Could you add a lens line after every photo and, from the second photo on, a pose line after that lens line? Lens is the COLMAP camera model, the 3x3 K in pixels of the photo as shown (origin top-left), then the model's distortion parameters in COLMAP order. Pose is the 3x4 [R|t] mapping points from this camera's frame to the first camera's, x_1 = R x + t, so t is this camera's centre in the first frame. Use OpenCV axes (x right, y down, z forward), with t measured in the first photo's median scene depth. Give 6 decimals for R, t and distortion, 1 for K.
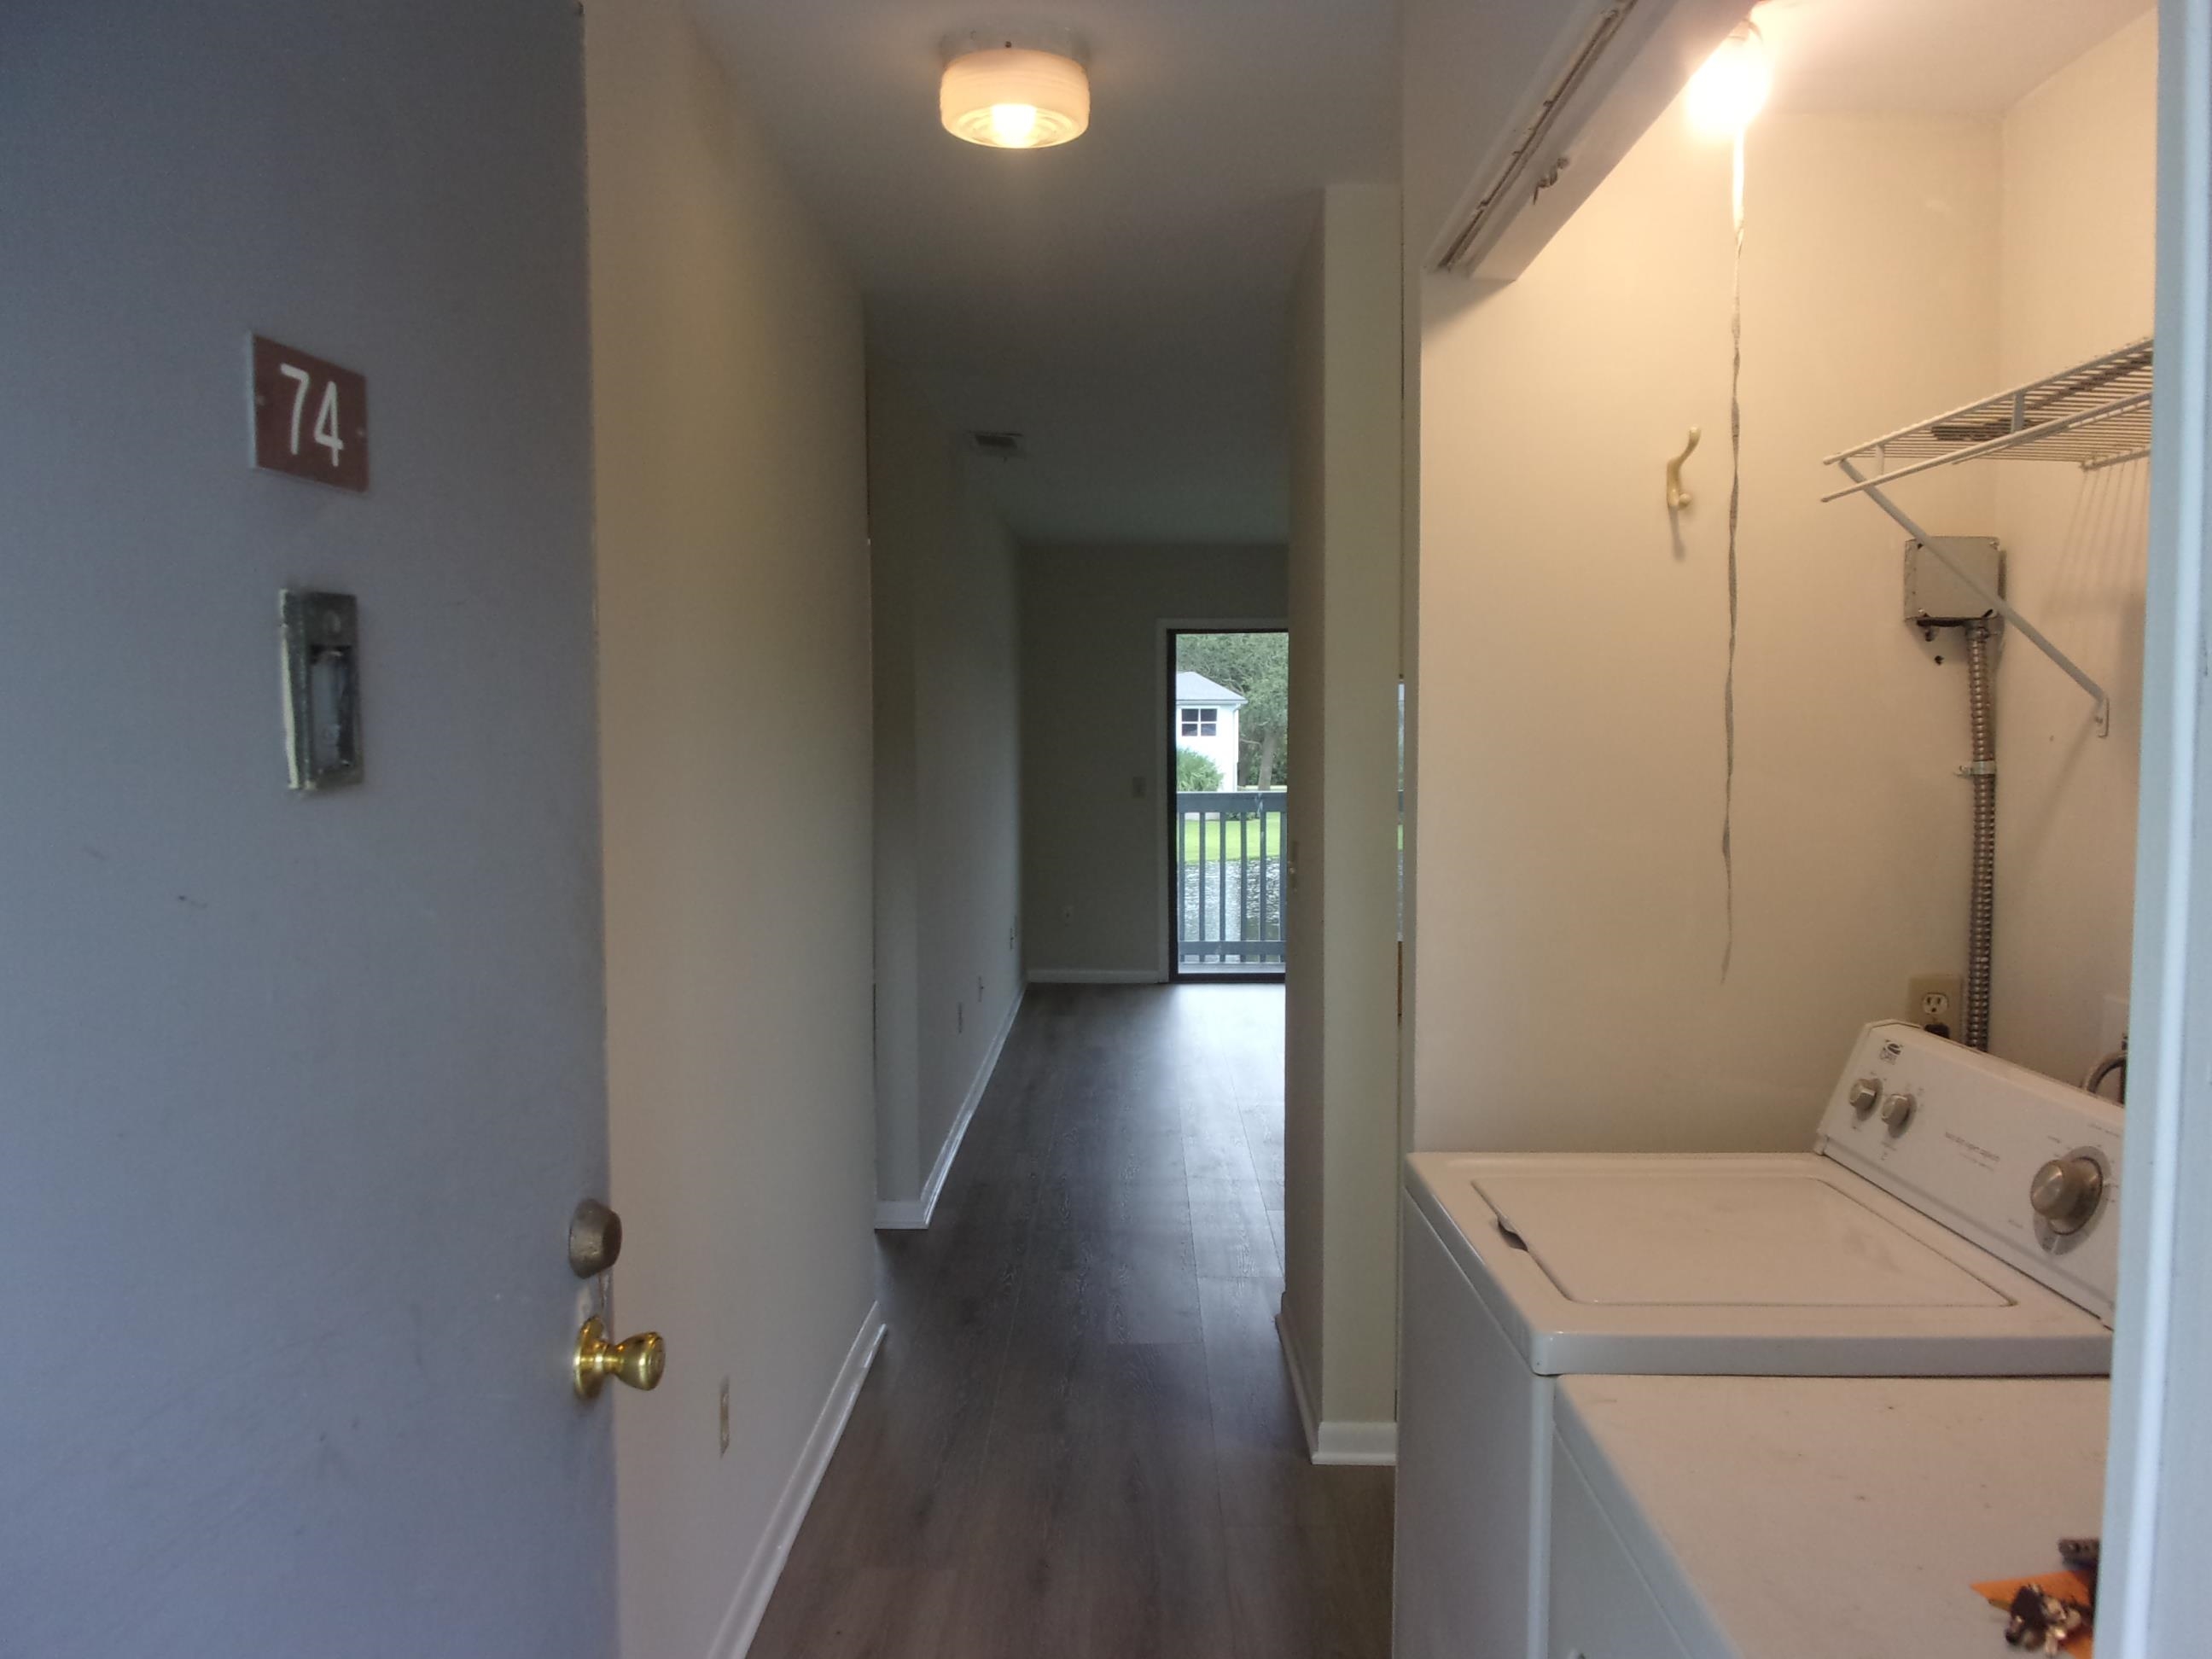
lens RADIAL K [[1817.6, 0, 1100.5], [0, 1817.6, 819.7], [0, 0, 1]] dist [0.007499, -0.057009]
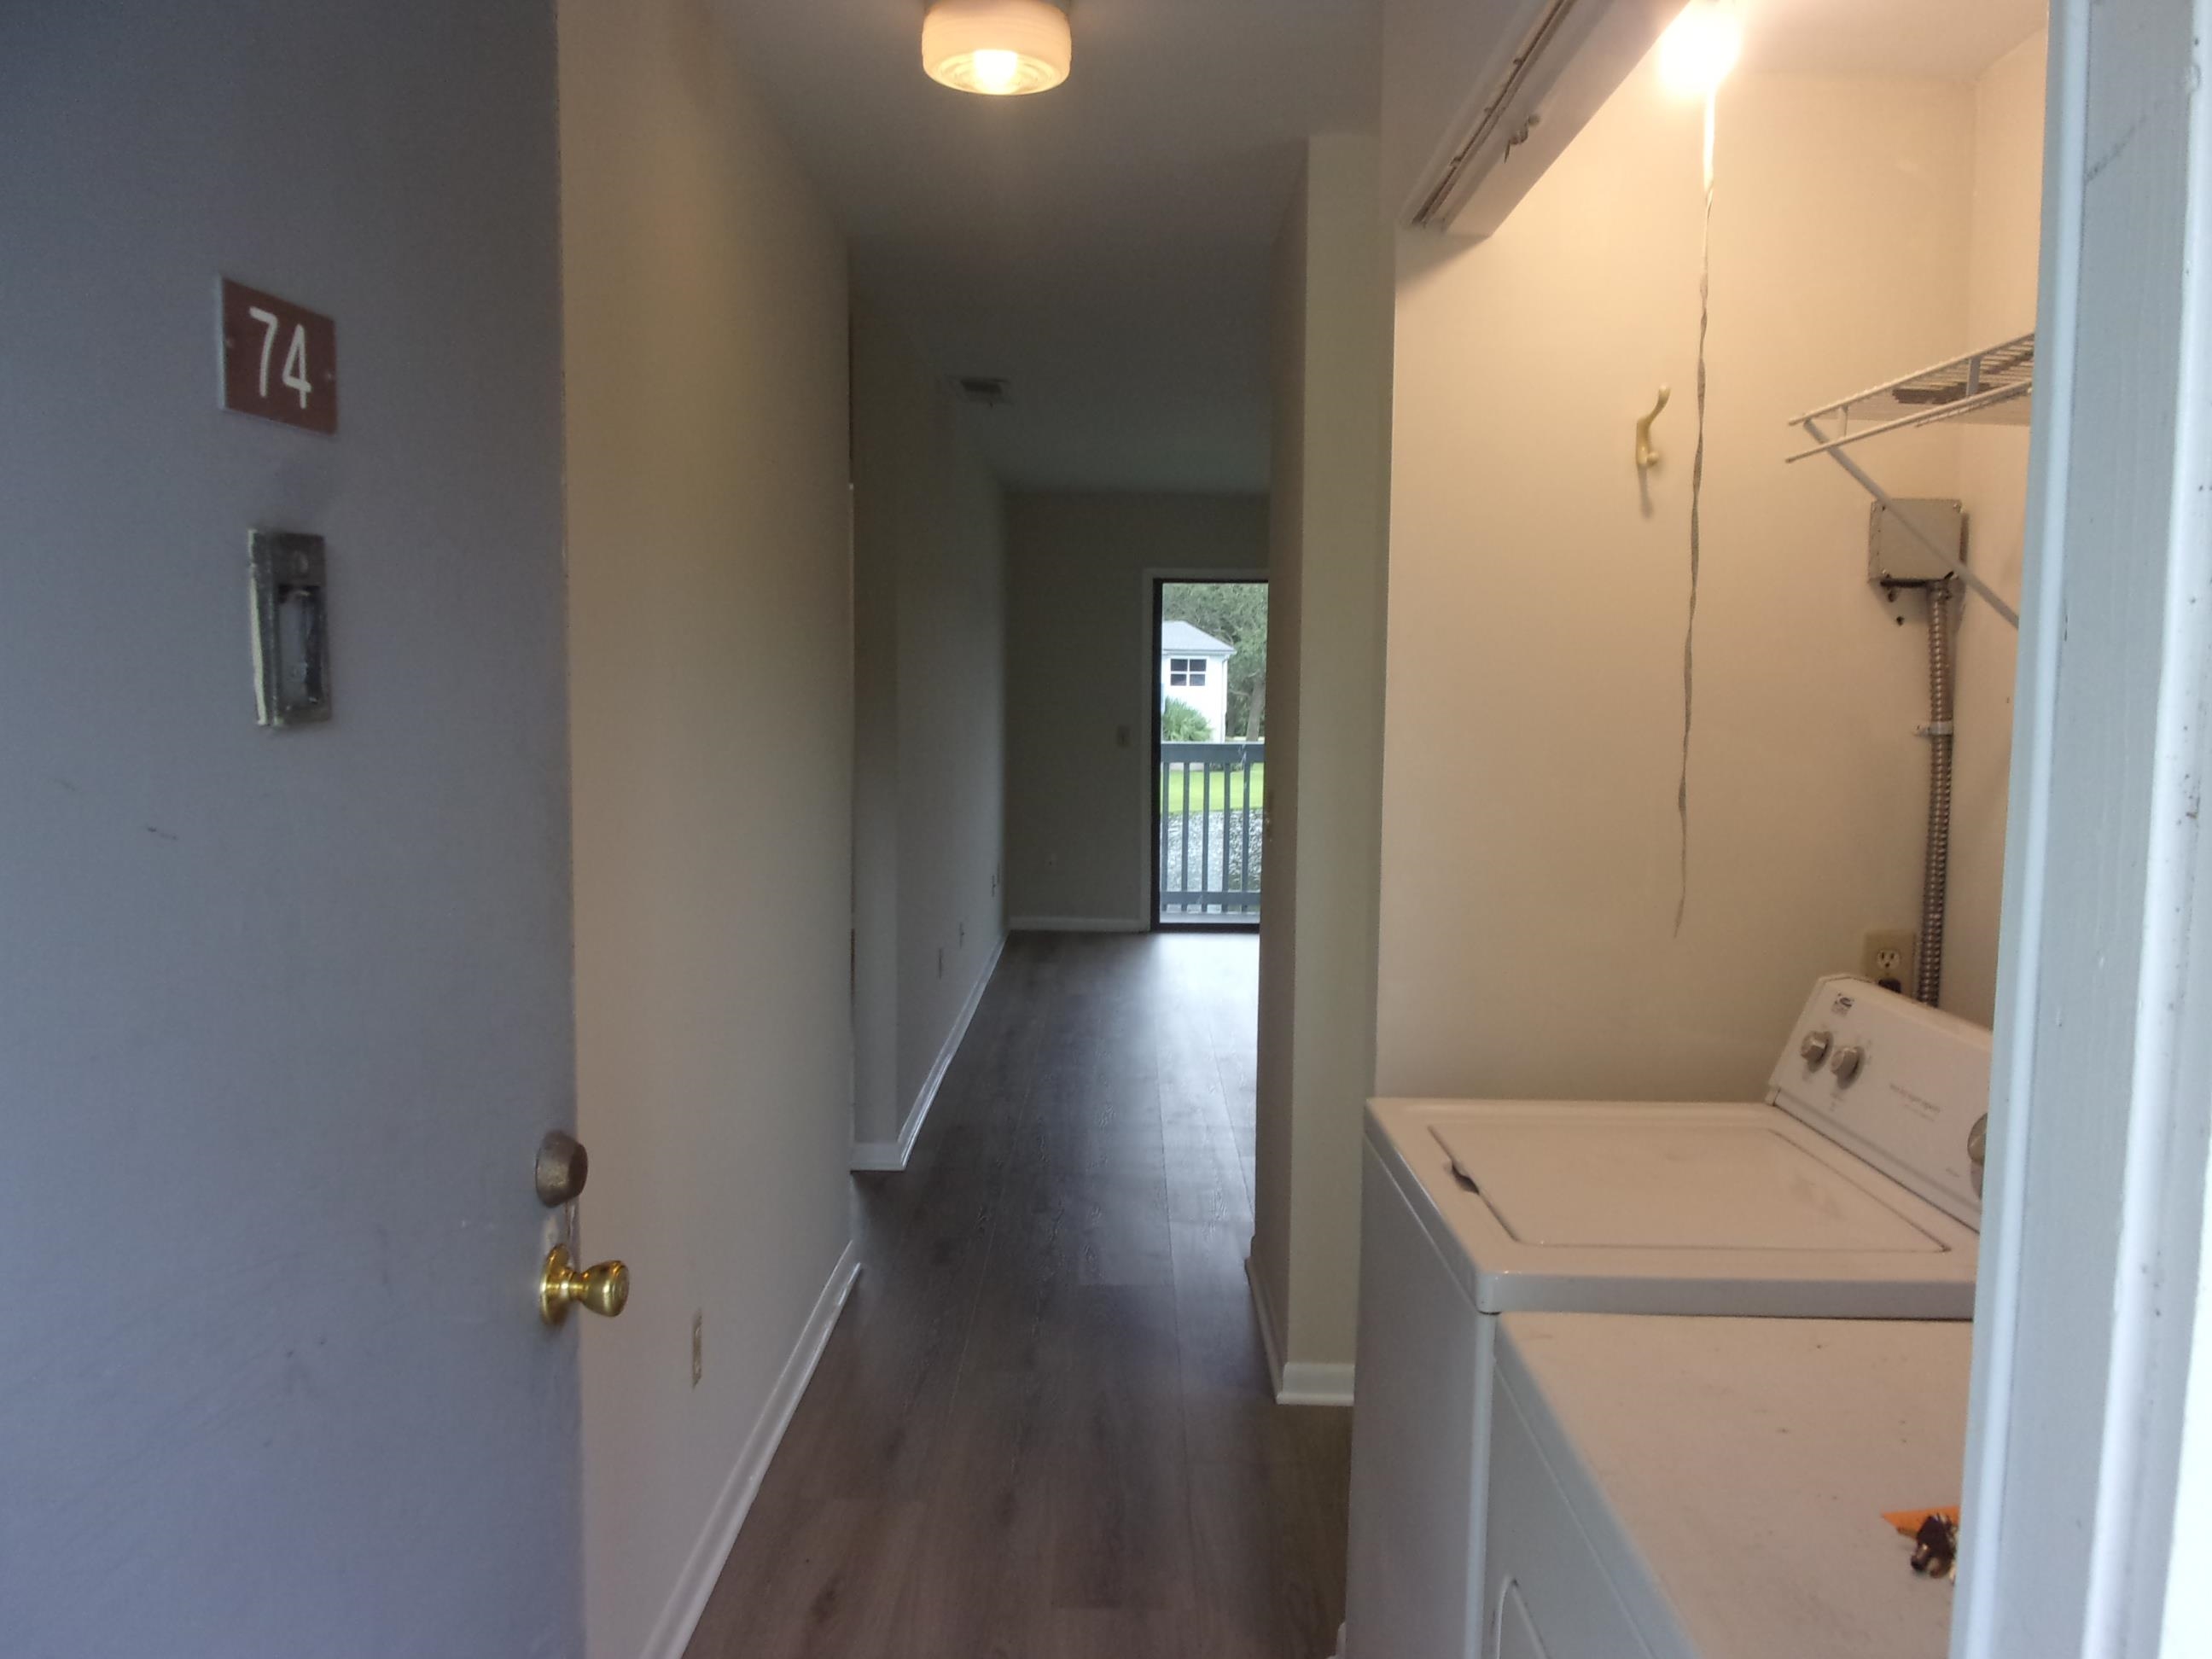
lens RADIAL K [[1817.6, 0, 1100.5], [0, 1817.6, 819.7], [0, 0, 1]] dist [0.007499, -0.057009]
pose [[0.999891, 0.013035, 0.006990, 0.010181], [-0.013225, 0.999522, 0.027927, 0.000743], [-0.006622, -0.028017, 0.999586, -0.012970]]
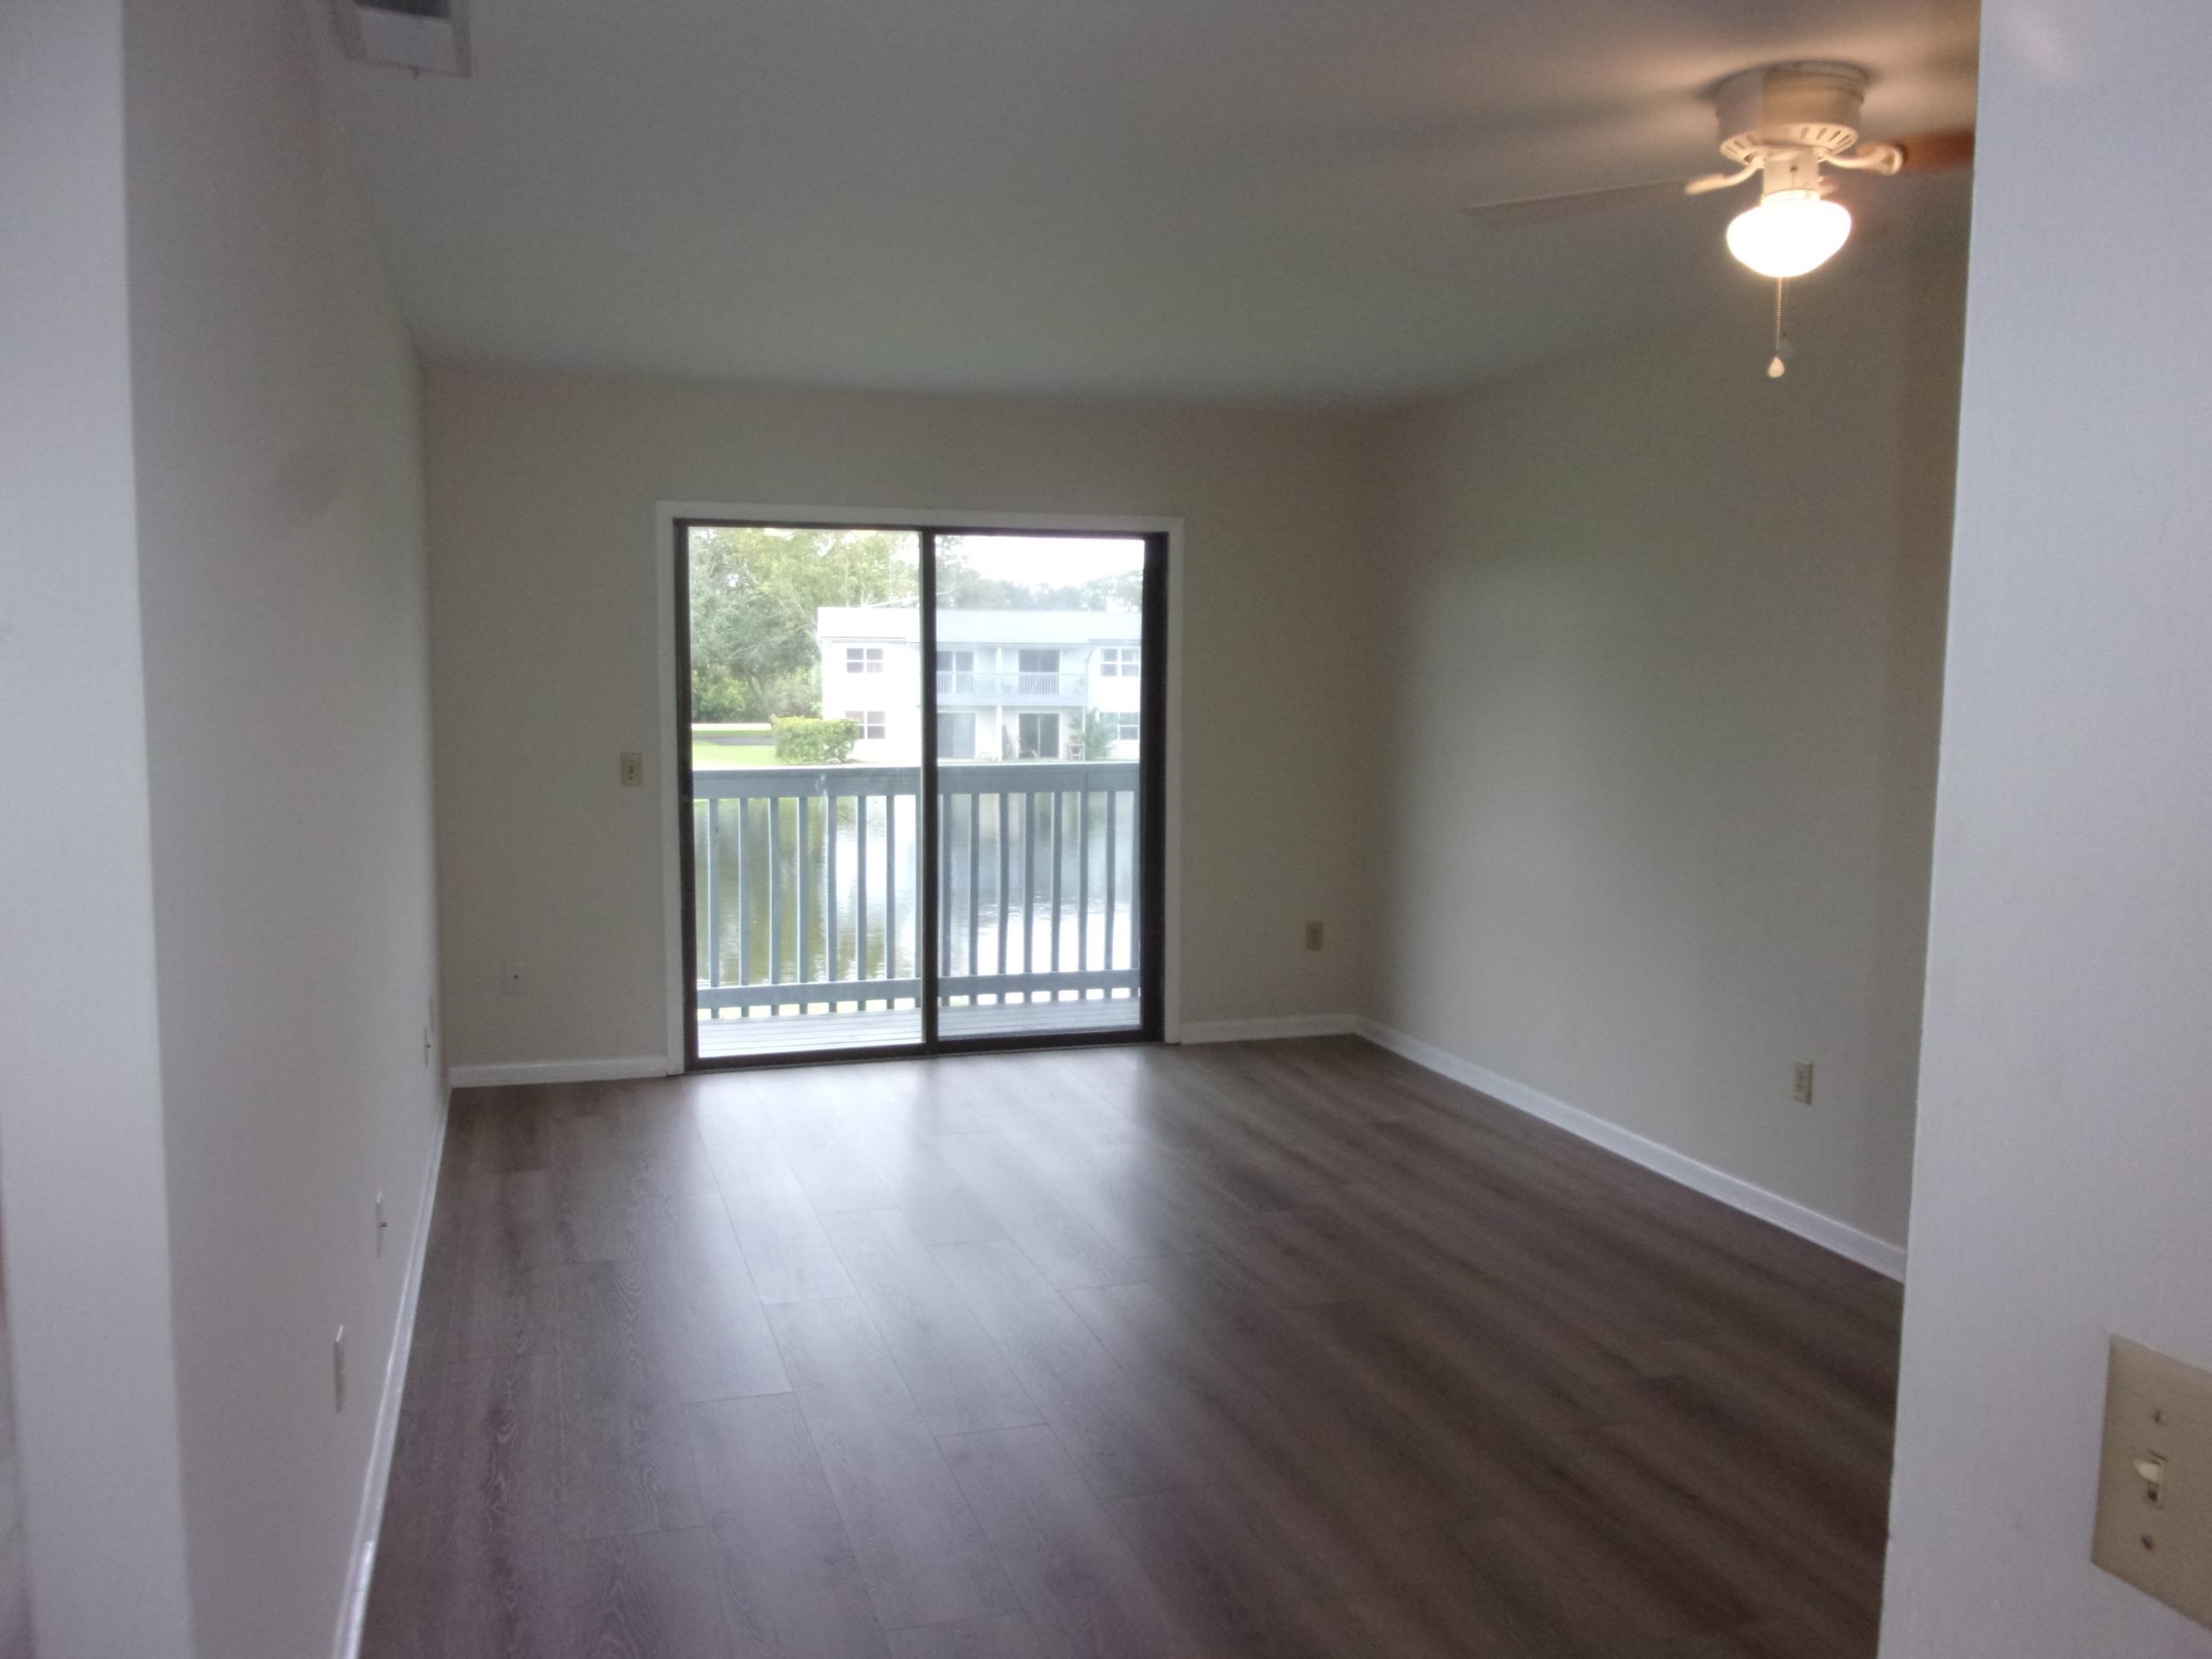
lens RADIAL K [[1834.1, 0, 1106.0], [0, 1834.1, 829.5], [0, 0, 1]] dist [0.051480, -0.061990]
pose [[0.947453, -0.023816, 0.319008, -0.124827], [0.011061, 0.999067, 0.041736, -0.102656], [-0.319704, -0.036015, 0.946833, 1.585296]]
